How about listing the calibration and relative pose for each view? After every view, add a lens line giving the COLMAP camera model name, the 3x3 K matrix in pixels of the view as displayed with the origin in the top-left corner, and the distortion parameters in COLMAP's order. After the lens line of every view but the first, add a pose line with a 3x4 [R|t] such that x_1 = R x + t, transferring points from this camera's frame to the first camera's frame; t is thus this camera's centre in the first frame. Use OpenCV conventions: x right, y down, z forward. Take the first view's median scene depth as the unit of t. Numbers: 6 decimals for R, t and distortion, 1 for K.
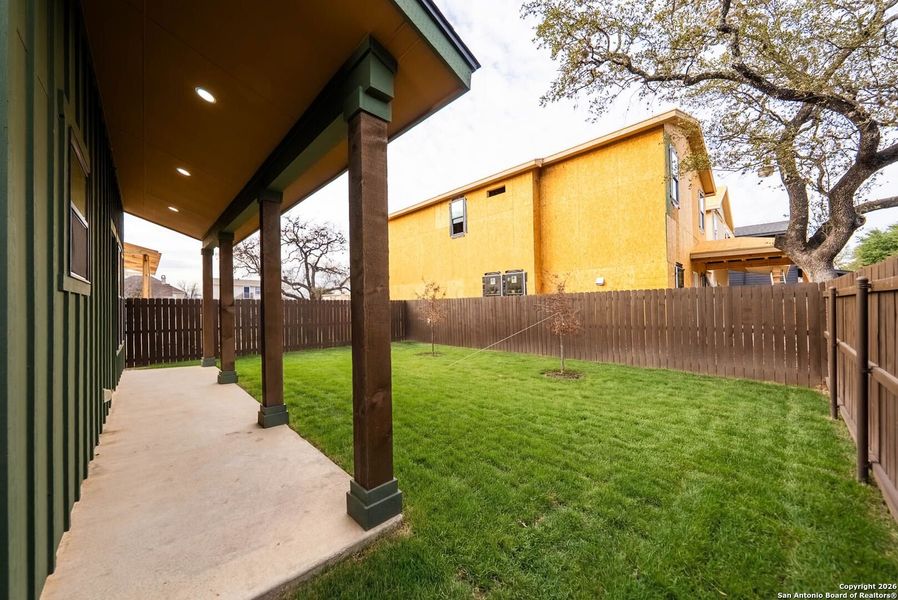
lens RADIAL K [[329.5, 0, 447.0], [0, 329.5, 310.3], [0, 0, 1]] dist [-0.000674, -0.000047]
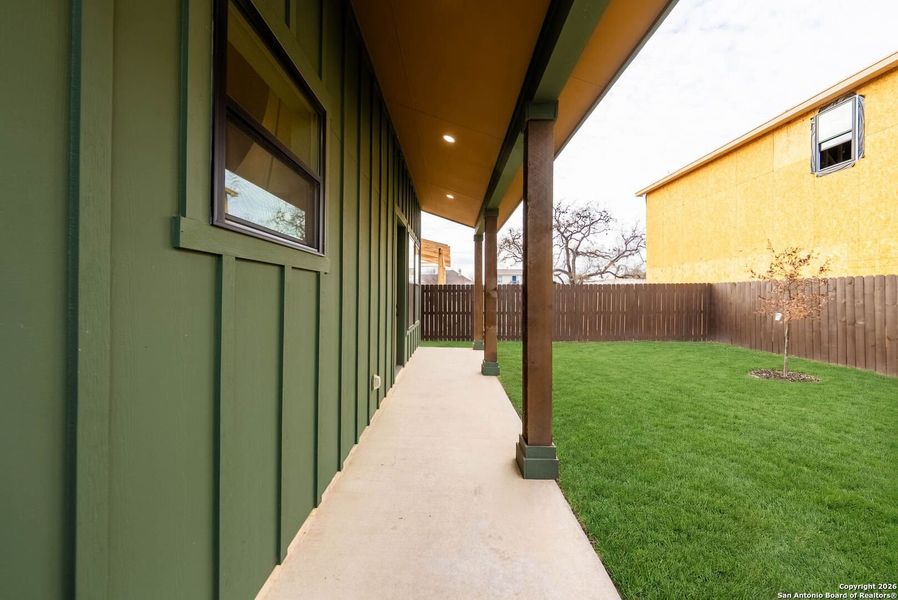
lens RADIAL K [[317.2, 0, 454.2], [0, 317.2, 295.3], [0, 0, 1]] dist [-0.000145, -0.000070]
pose [[0.741580, 0.011048, -0.670774, -0.090831], [-0.014576, 0.999894, 0.000354, 0.001365], [0.670706, 0.009514, 0.741662, 0.167326]]
